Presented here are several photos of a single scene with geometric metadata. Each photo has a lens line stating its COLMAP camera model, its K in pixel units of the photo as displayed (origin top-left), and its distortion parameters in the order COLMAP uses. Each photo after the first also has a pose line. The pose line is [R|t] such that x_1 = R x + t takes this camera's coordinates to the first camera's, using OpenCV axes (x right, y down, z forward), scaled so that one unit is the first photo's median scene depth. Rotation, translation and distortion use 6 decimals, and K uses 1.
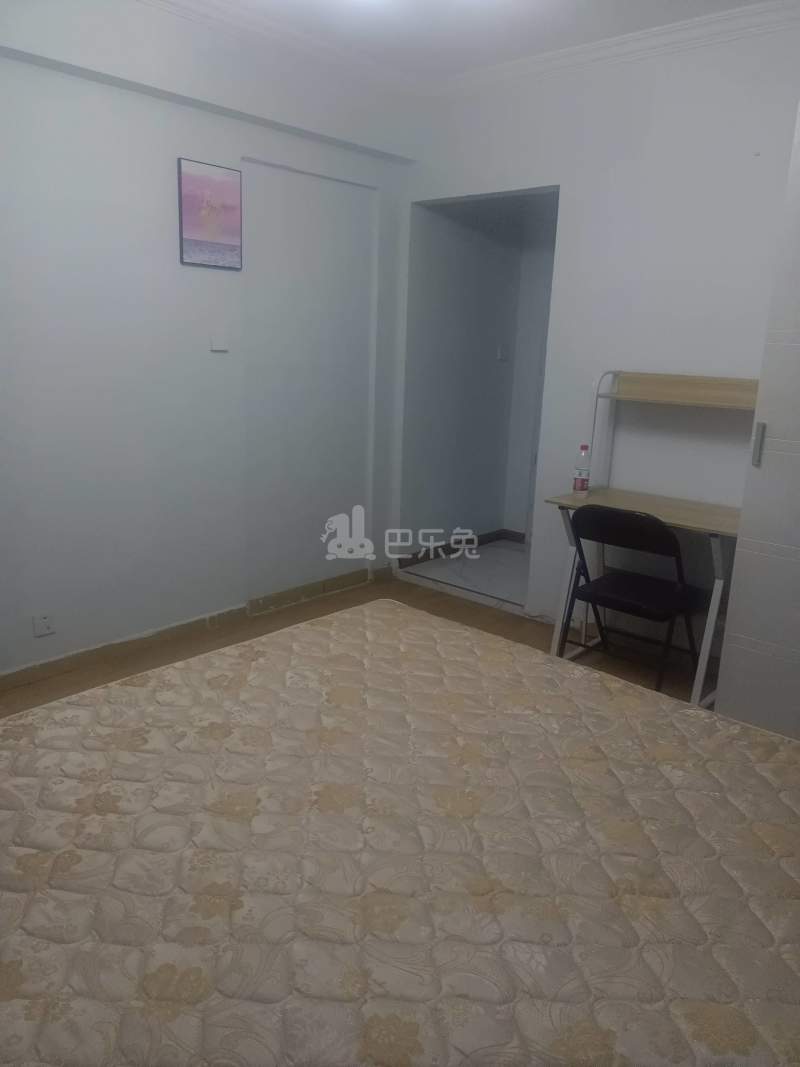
lens RADIAL K [[795.3, 0, 399.2], [0, 795.3, 541.4], [0, 0, 1]] dist [0.074915, -0.116283]
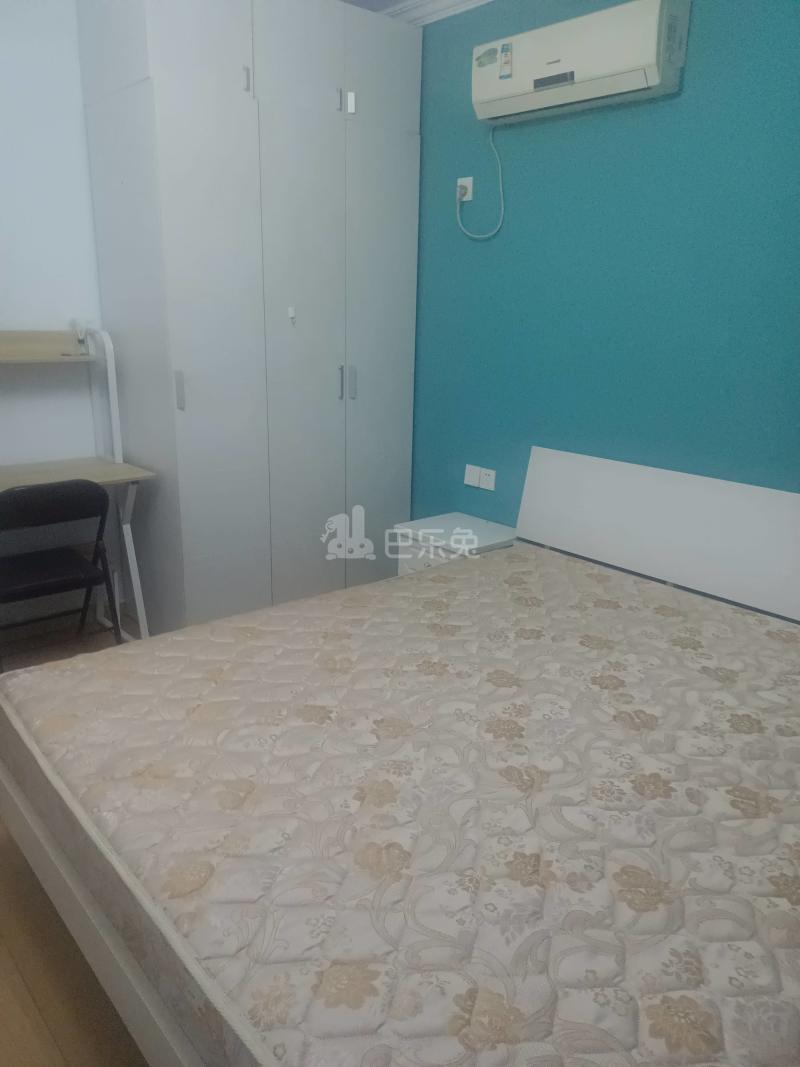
lens RADIAL K [[795.3, 0, 399.2], [0, 795.3, 541.4], [0, 0, 1]] dist [0.074915, -0.116283]
pose [[0.111234, -0.315930, 0.942239, -0.960401], [0.231770, 0.930225, 0.284541, -0.252409], [-0.966390, 0.186732, 0.176696, 0.795144]]
